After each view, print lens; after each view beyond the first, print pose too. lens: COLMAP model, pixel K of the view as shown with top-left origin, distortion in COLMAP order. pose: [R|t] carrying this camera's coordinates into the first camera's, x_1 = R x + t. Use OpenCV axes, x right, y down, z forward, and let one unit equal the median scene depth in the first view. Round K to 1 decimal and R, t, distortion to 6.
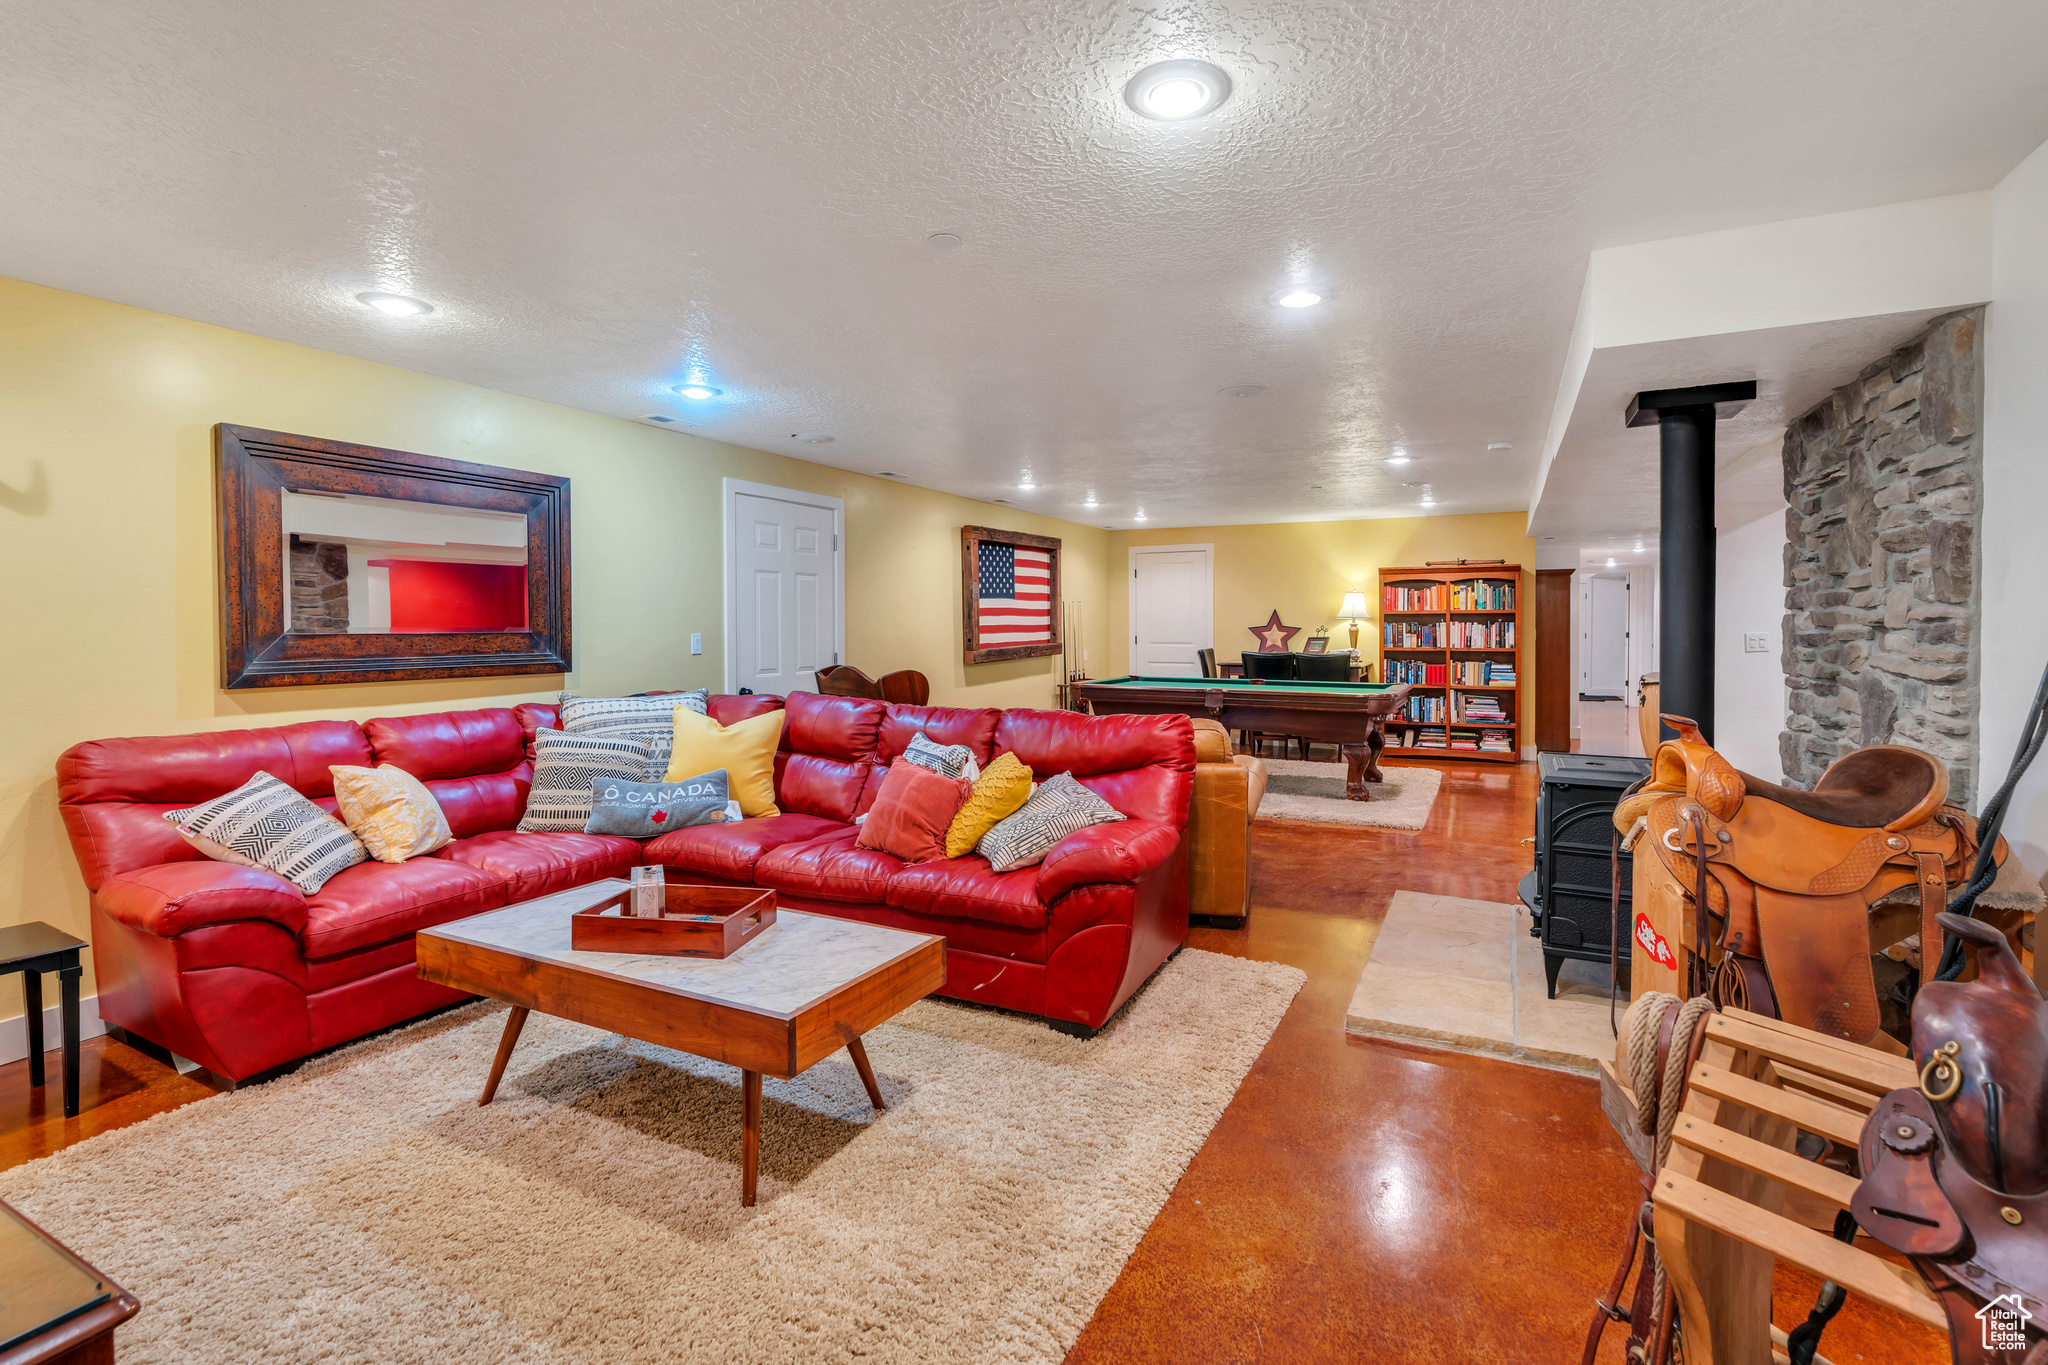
lens RADIAL K [[933.2, 0, 1015.4], [0, 933.2, 627.9], [0, 0, 1]] dist [-0.000270, -0.000255]
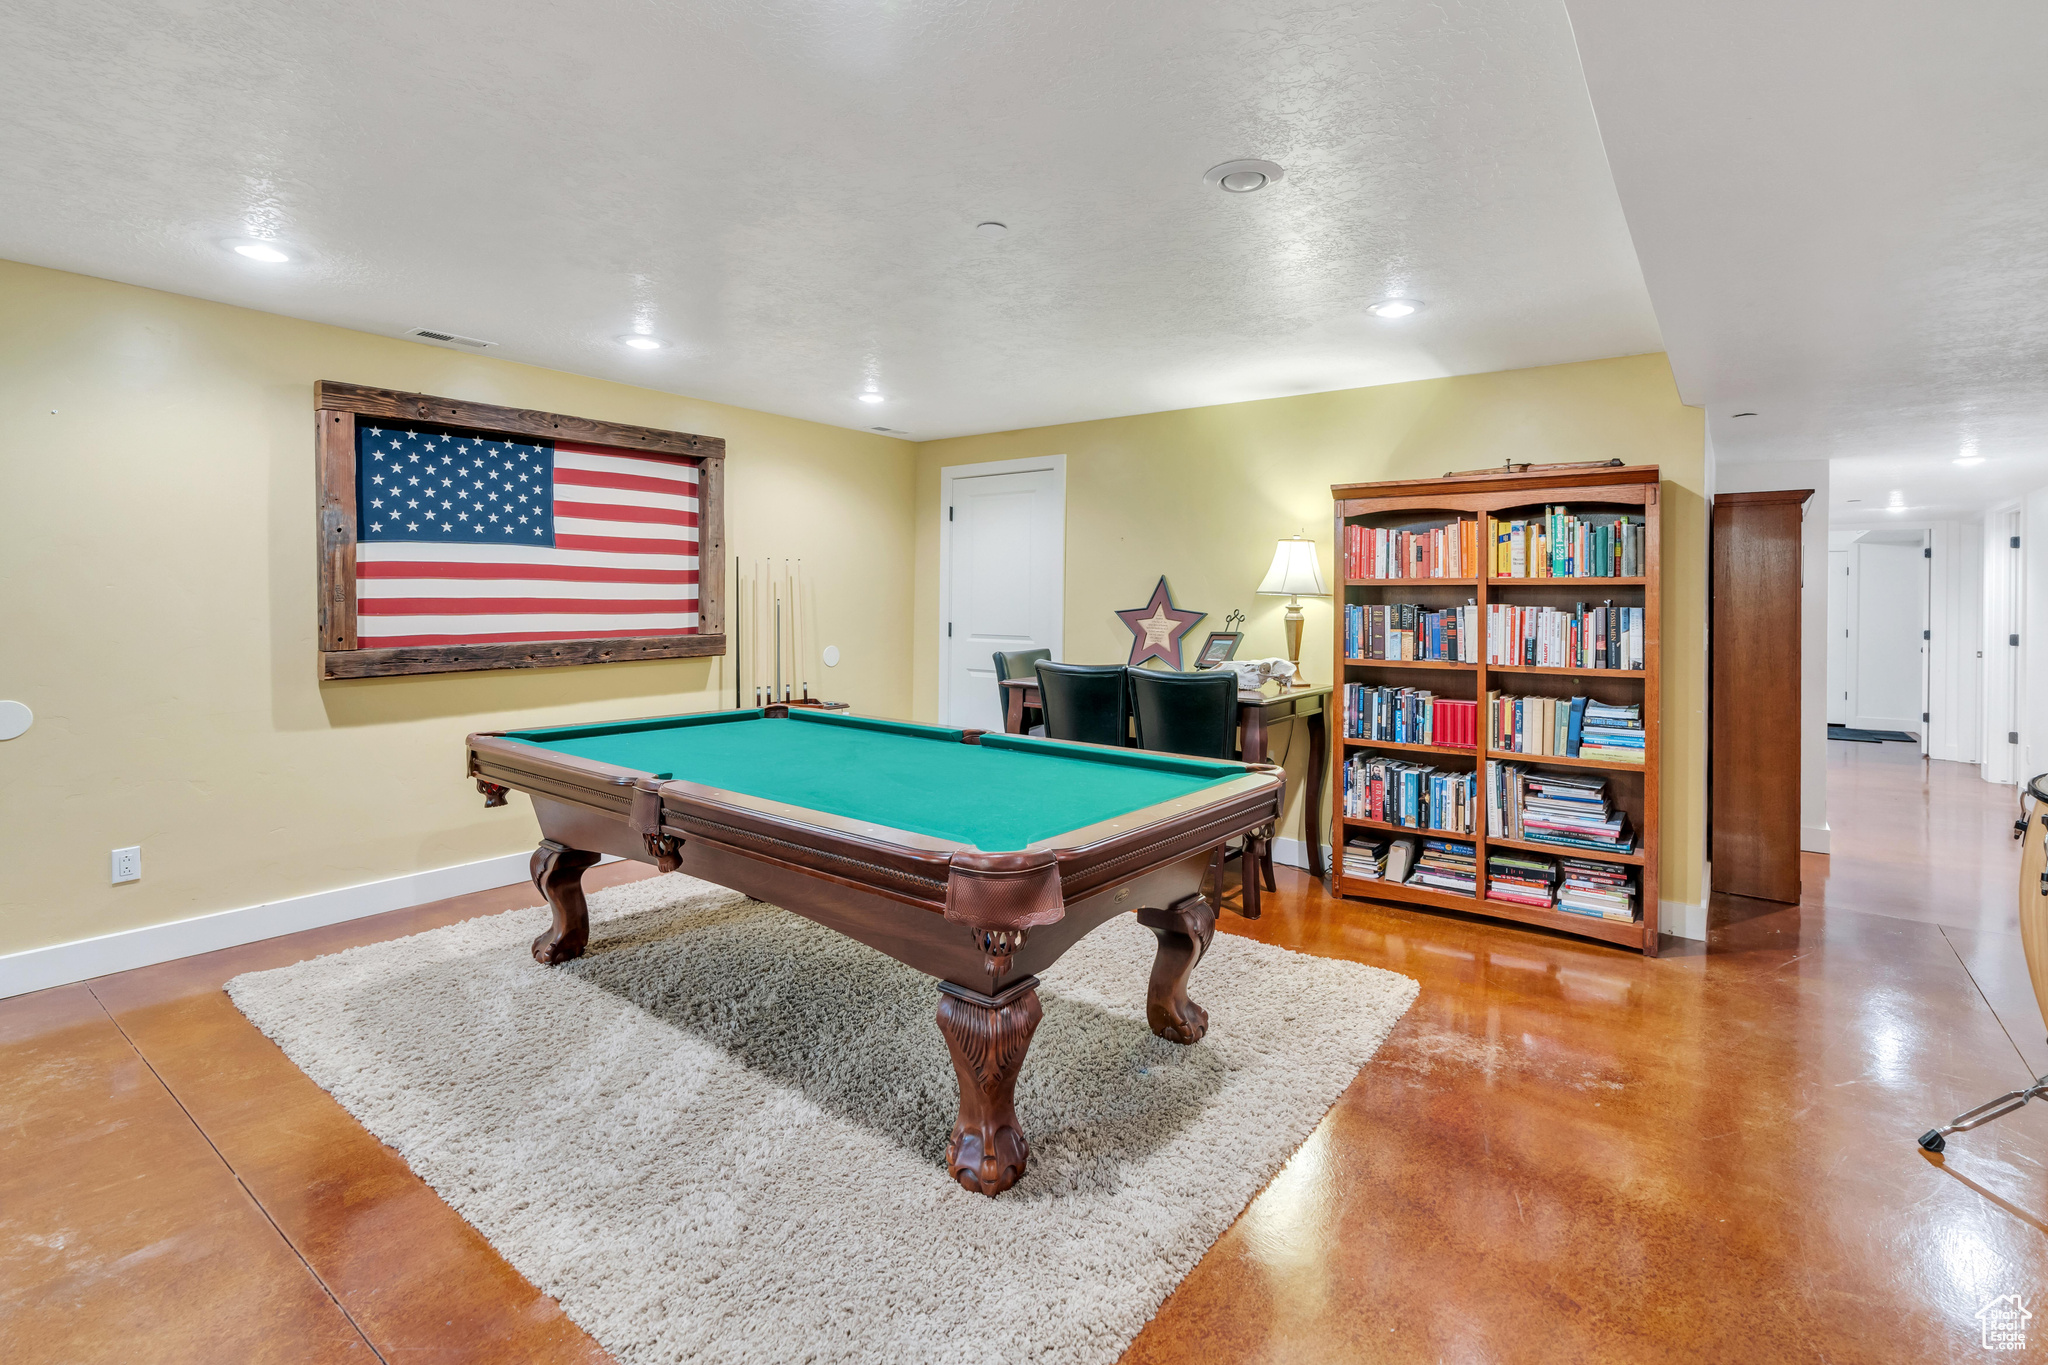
lens RADIAL K [[919.7, 0, 1037.8], [0, 919.7, 596.3], [0, 0, 1]] dist [-0.002810, -0.000333]
pose [[0.984729, 0.012134, -0.173672, 0.338886], [-0.013971, 0.999859, -0.009357, -0.003513], [0.173534, 0.011640, 0.984759, 0.549652]]
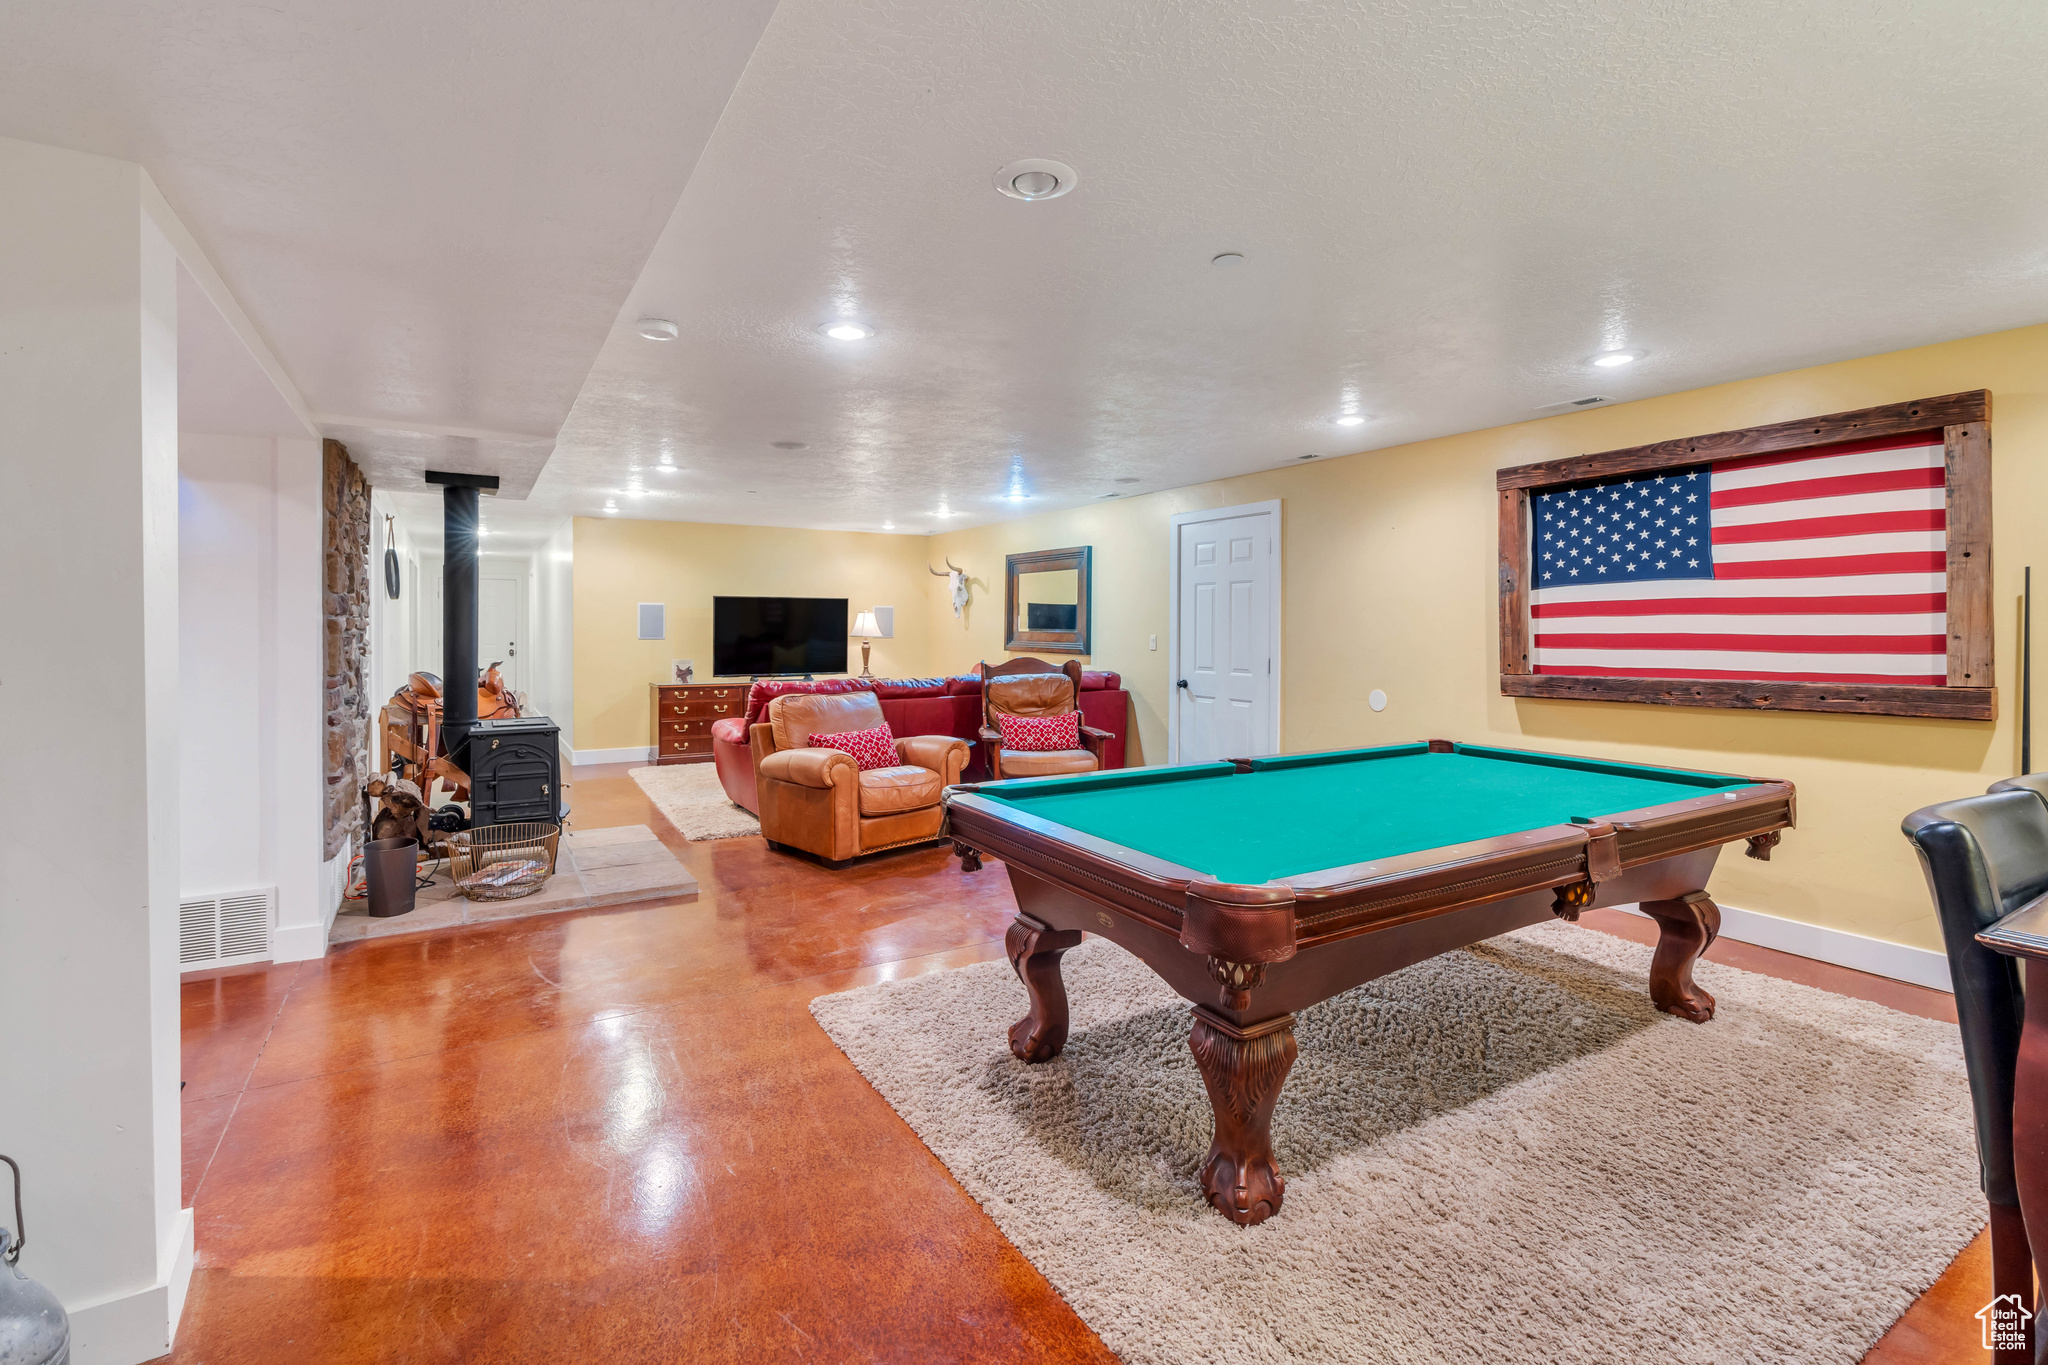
lens RADIAL K [[933.2, 0, 1015.4], [0, 933.2, 627.9], [0, 0, 1]] dist [-0.000270, -0.000255]
pose [[-0.521258, 0.005273, -0.853383, 0.570962], [-0.002586, 0.999967, 0.007758, -0.008928], [0.853395, 0.006250, -0.521227, 0.934167]]
